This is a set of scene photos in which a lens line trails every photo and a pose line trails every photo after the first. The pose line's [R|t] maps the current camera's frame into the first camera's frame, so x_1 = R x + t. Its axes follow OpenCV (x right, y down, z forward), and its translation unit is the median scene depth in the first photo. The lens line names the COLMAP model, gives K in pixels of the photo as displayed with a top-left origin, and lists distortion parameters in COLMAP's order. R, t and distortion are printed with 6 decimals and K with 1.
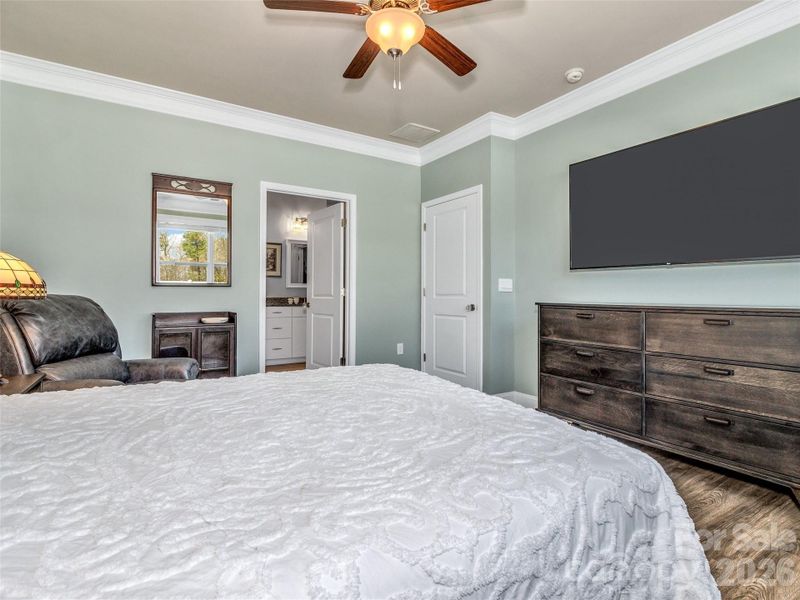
lens RADIAL K [[418.3, 0, 403.2], [0, 418.3, 290.1], [0, 0, 1]] dist [0.000343, 0.000969]
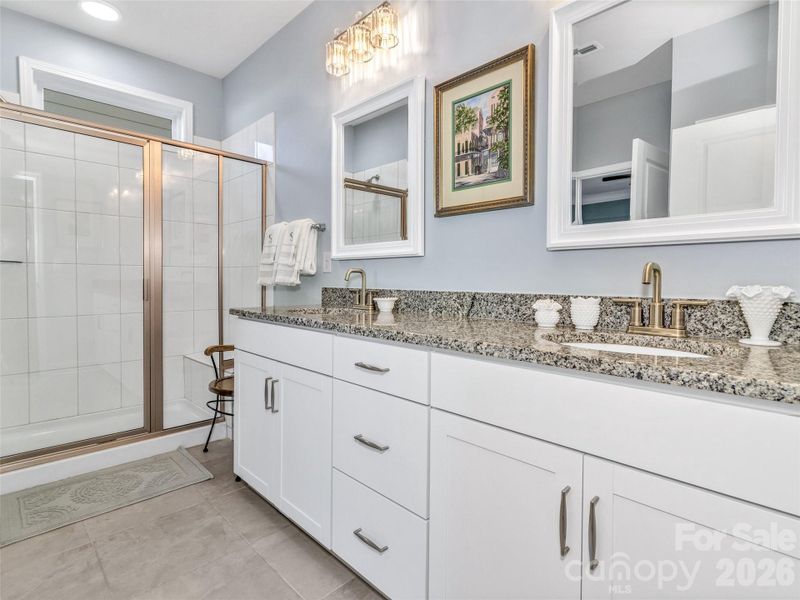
lens RADIAL K [[421.8, 0, 401.0], [0, 421.8, 290.7], [0, 0, 1]] dist [0.001886, 0.000544]
pose [[0.193956, 0.027509, -0.980625, -0.107263], [0.004167, 0.999575, 0.028865, 0.011576], [0.981001, -0.009684, 0.193758, 1.127891]]
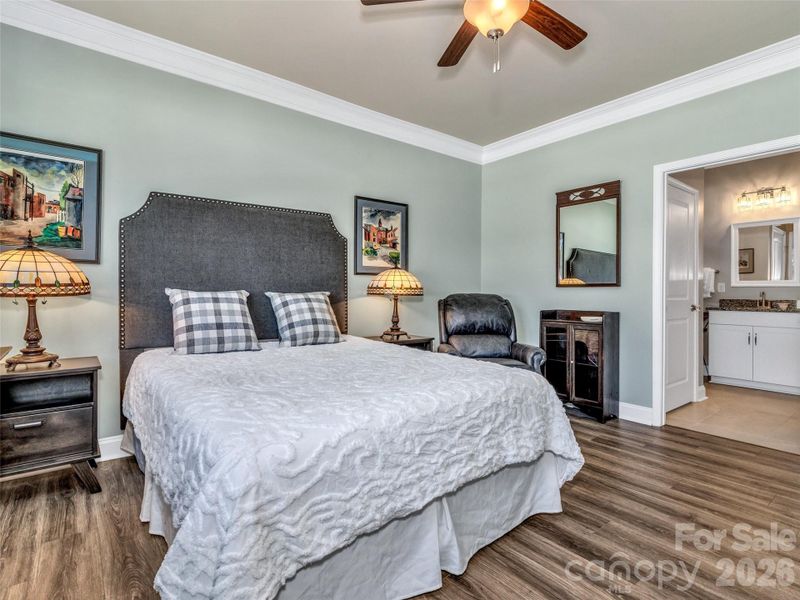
lens RADIAL K [[418.3, 0, 403.2], [0, 418.3, 290.1], [0, 0, 1]] dist [0.000343, 0.000969]
pose [[0.097056, -0.002019, -0.995277, 0.535250], [0.003604, 0.999992, -0.001677, -0.000217], [0.995272, -0.003424, 0.097062, 0.431820]]
